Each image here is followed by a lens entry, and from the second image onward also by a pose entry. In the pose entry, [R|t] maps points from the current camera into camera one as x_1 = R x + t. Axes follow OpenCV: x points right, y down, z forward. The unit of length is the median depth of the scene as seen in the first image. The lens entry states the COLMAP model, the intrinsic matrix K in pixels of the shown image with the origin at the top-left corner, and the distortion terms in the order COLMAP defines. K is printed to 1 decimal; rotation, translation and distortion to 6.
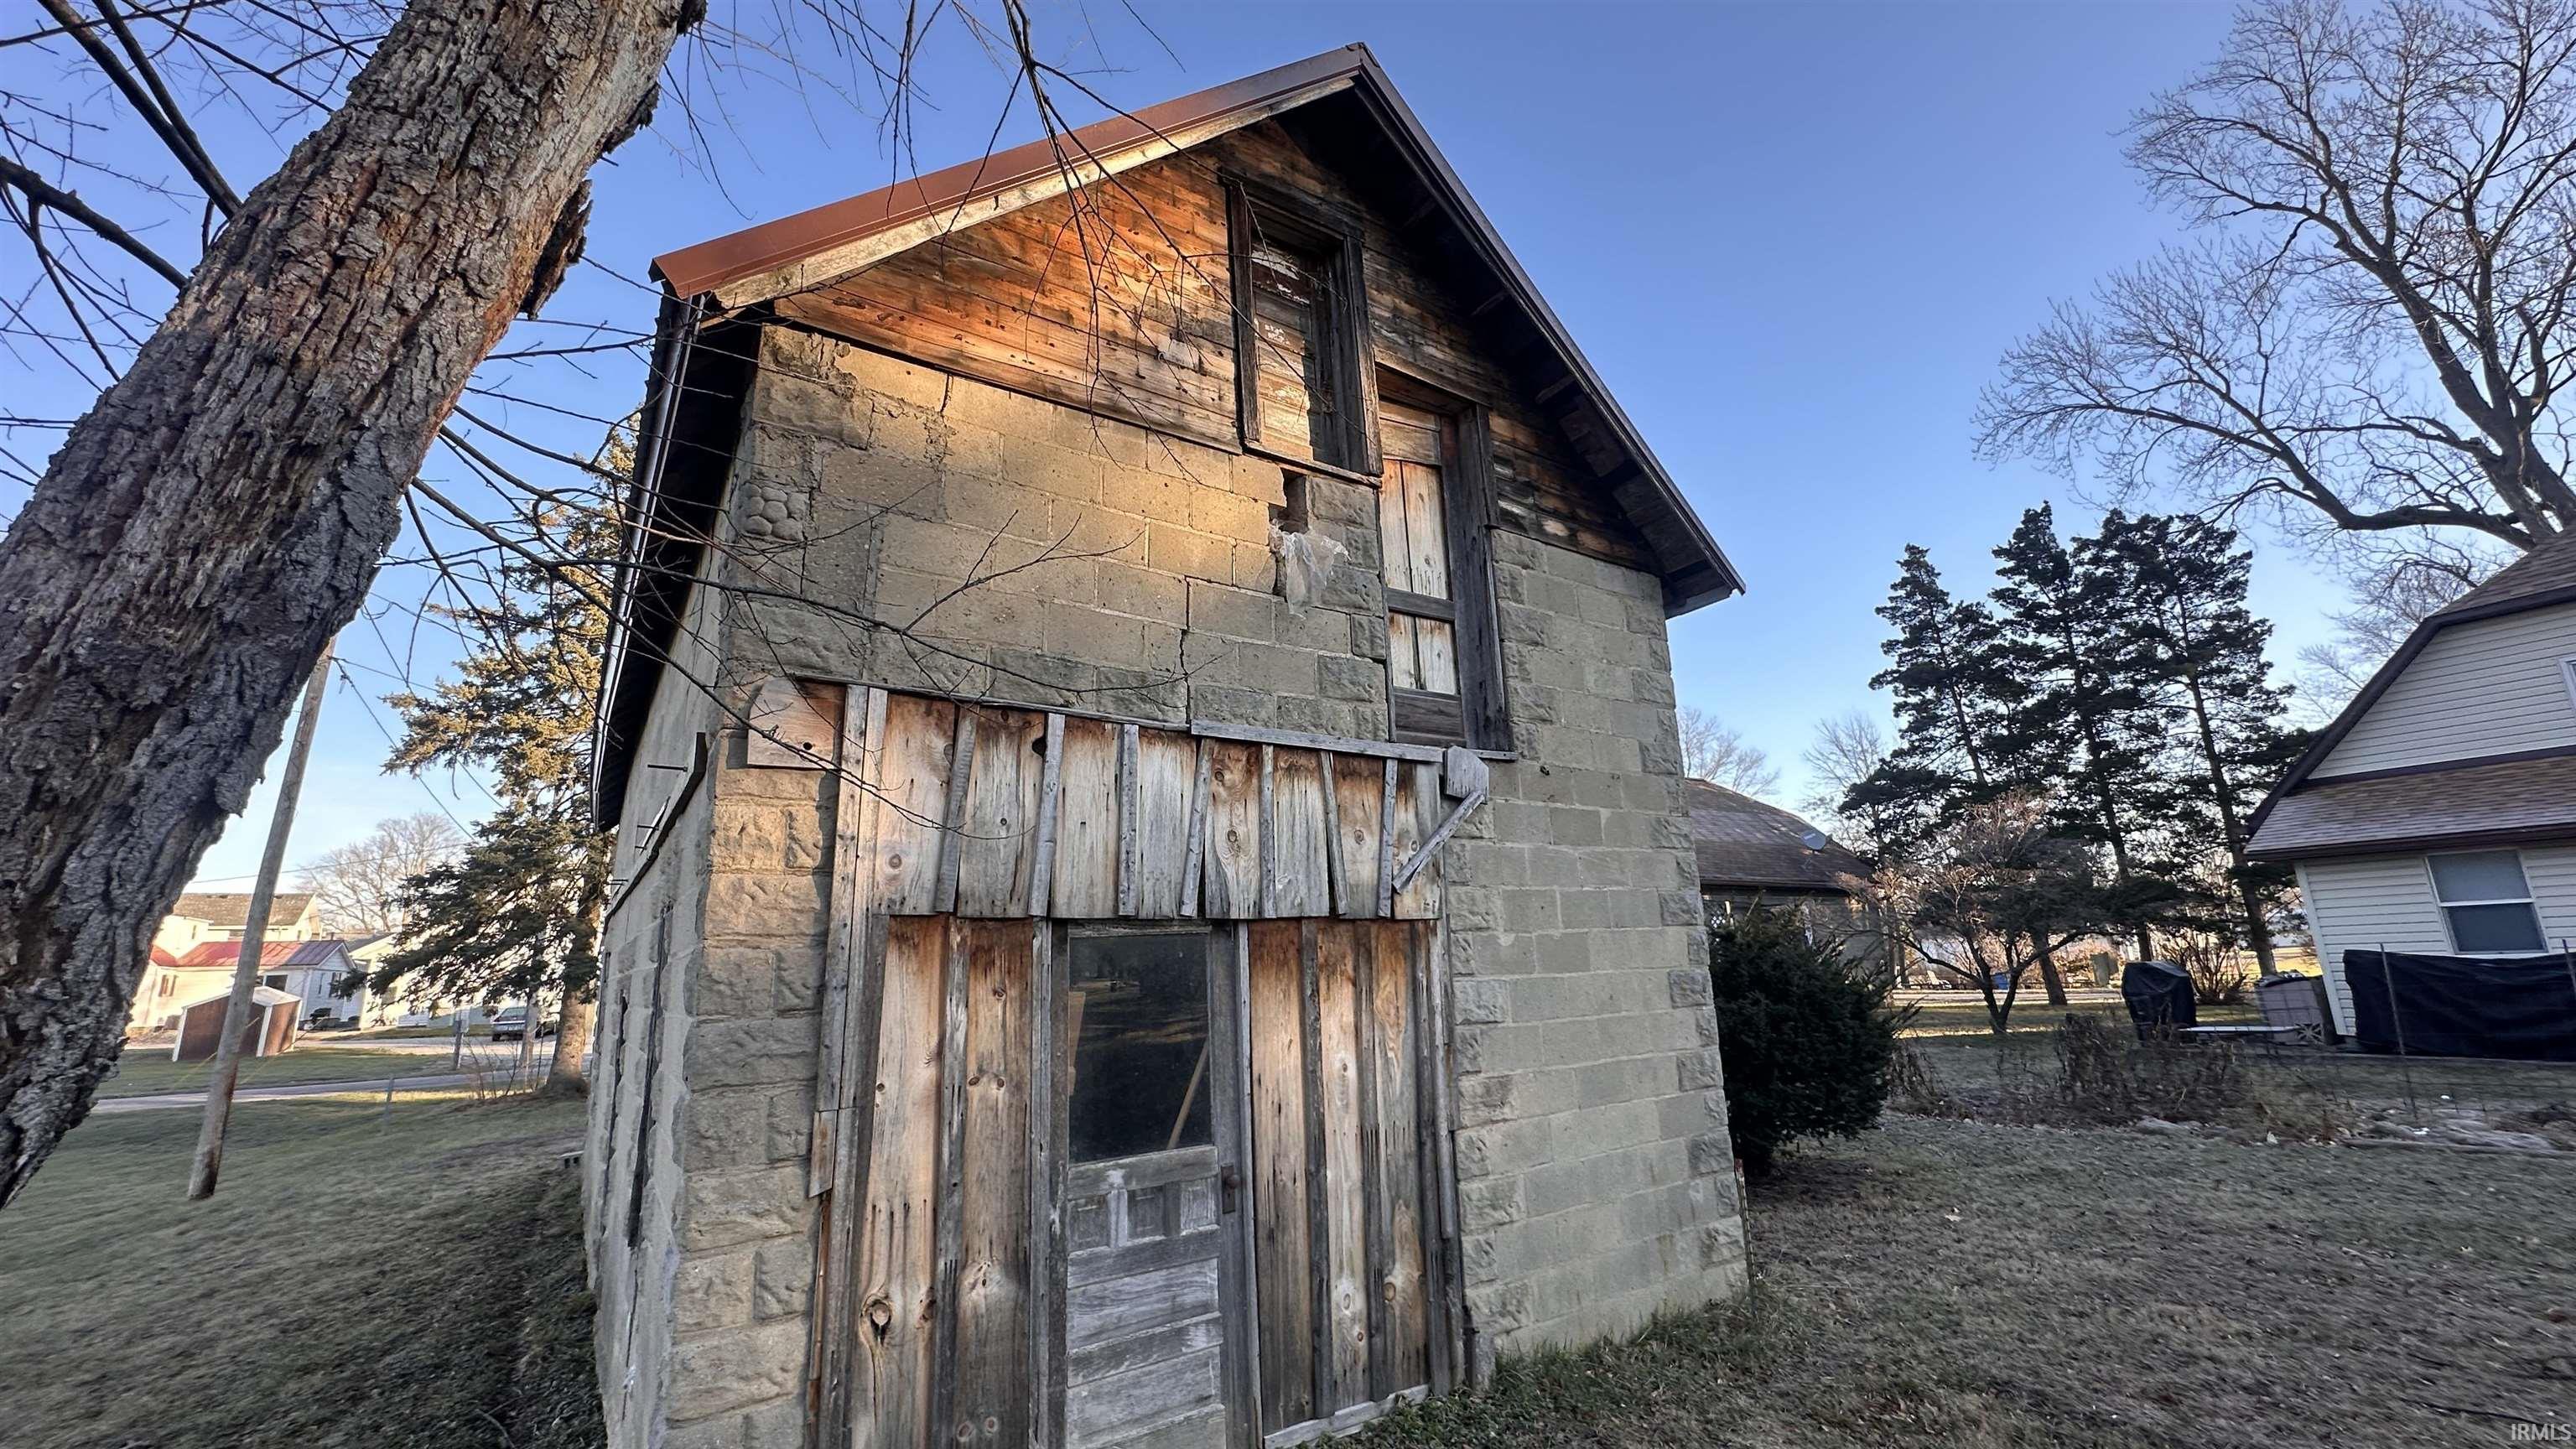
lens RADIAL K [[1027.3, 0, 1290.1], [0, 1027.3, 723.6], [0, 0, 1]] dist [-0.002860, 0.000369]
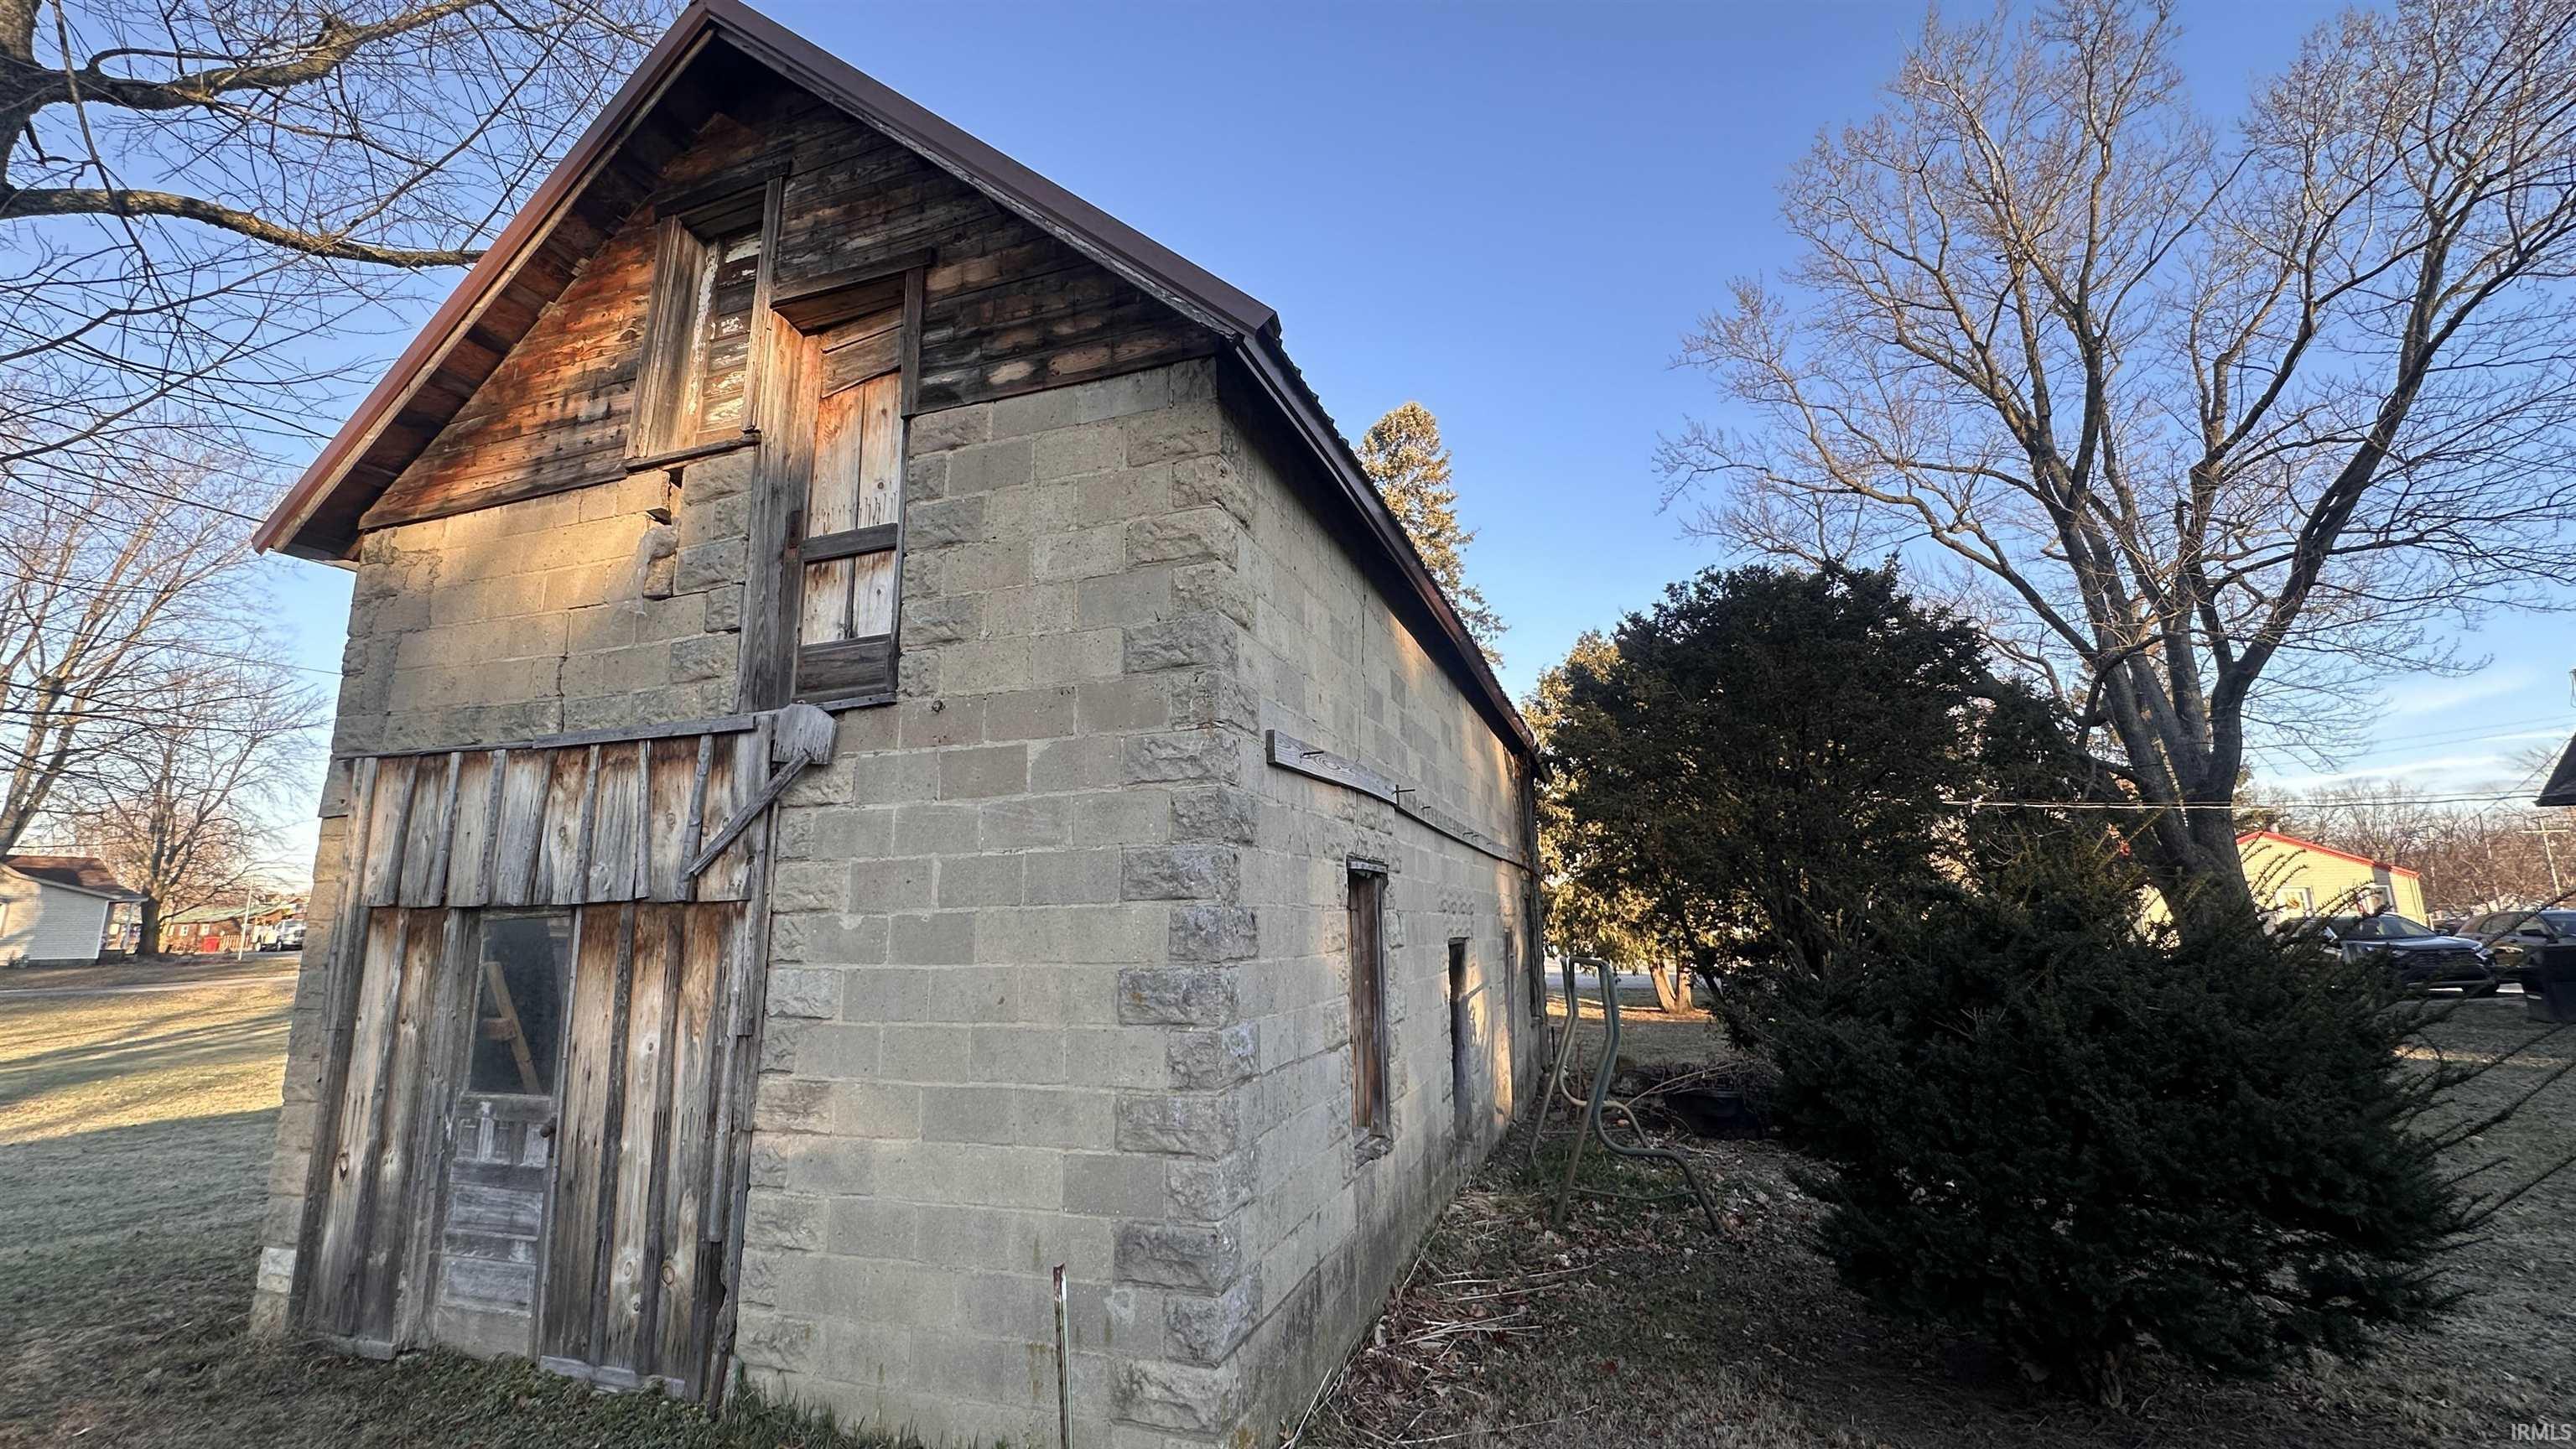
lens RADIAL K [[1027.3, 0, 1291.1], [0, 1027.3, 718.6], [0, 0, 1]] dist [-0.002860, 0.000369]
pose [[0.597086, -0.128417, -0.791832, 1.217192], [0.182353, 0.982989, -0.021914, 0.143663], [0.781176, -0.131308, 0.610346, 0.867025]]
